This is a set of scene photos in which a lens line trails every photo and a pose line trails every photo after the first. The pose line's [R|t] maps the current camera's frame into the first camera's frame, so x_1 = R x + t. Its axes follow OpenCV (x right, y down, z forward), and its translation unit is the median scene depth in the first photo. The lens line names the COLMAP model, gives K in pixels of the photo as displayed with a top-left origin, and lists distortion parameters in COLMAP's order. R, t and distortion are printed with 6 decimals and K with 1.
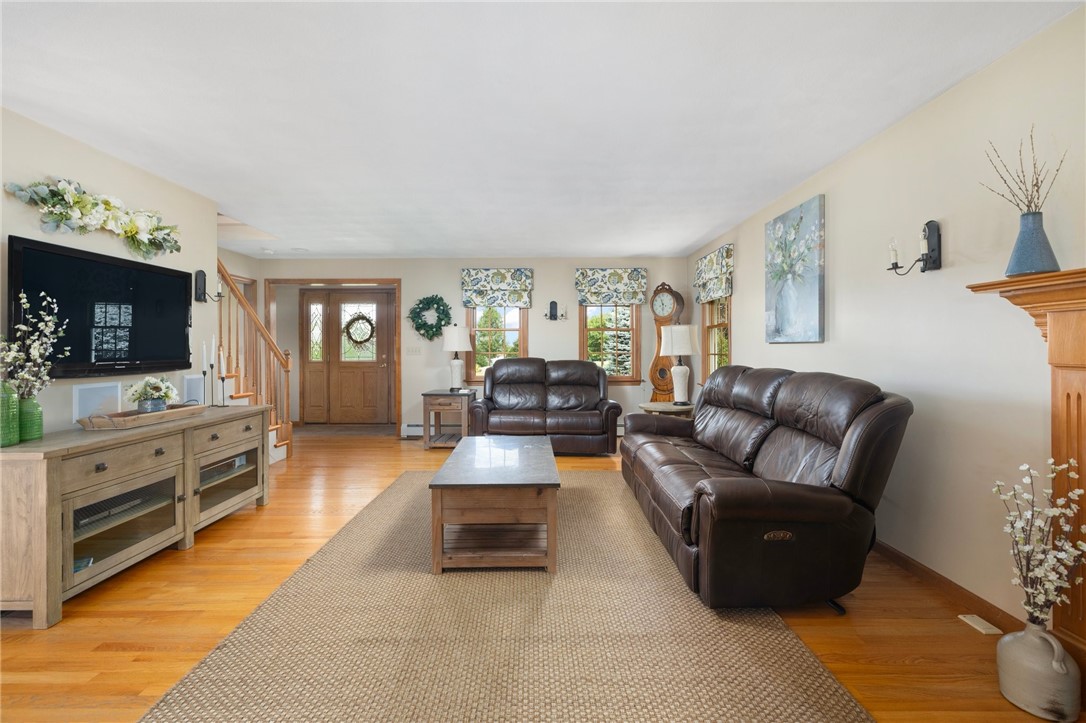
lens RADIAL K [[461.6, 0, 535.9], [0, 461.6, 345.3], [0, 0, 1]] dist [0.002671, -0.000361]
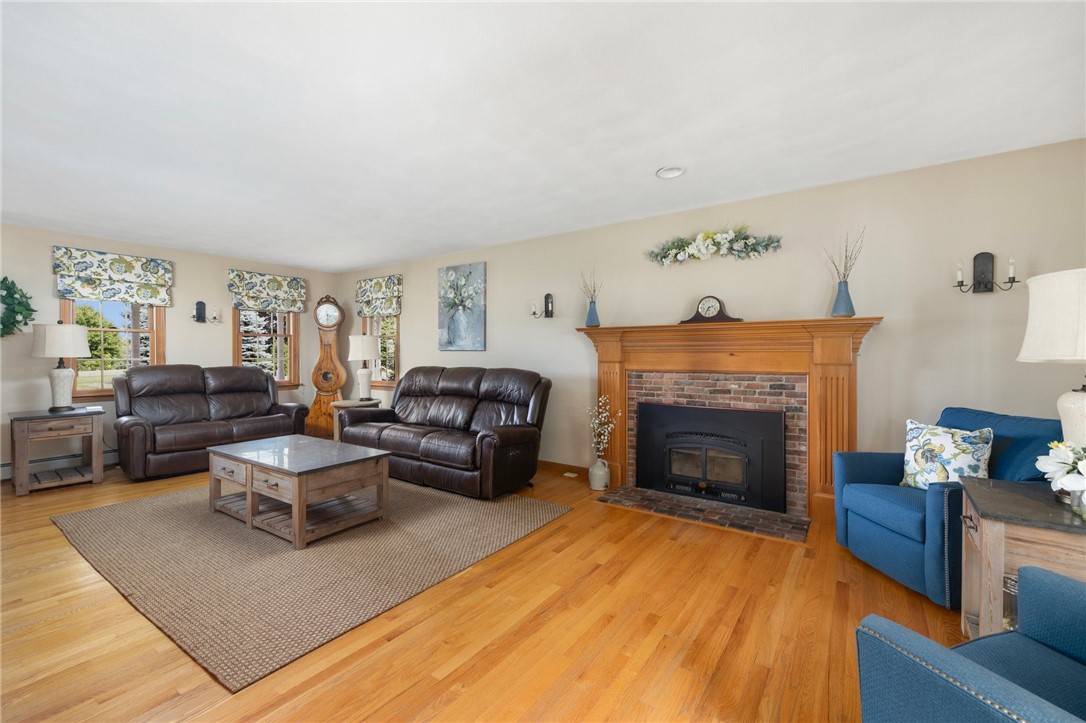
lens RADIAL K [[461.6, 0, 537.0], [0, 461.6, 357.2], [0, 0, 1]] dist [0.002671, -0.000361]
pose [[0.578293, -0.004276, 0.815818, -0.421247], [-0.007905, 0.999910, 0.010844, -0.002511], [-0.815791, -0.012720, 0.578207, -0.075923]]
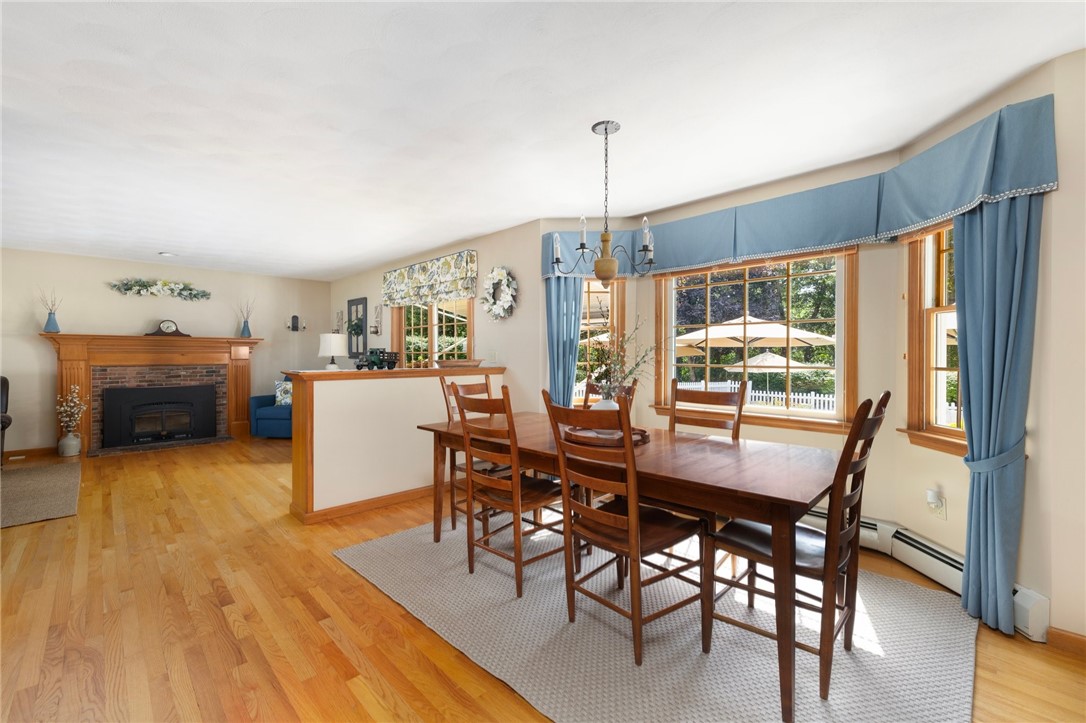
lens RADIAL K [[461.6, 0, 540.1], [0, 461.6, 356.0], [0, 0, 1]] dist [0.002671, -0.000361]
pose [[-0.697177, -0.000091, 0.716899, -1.294933], [-0.005096, 0.999975, -0.004829, 0.003771], [-0.716881, -0.007020, -0.697160, 0.295081]]
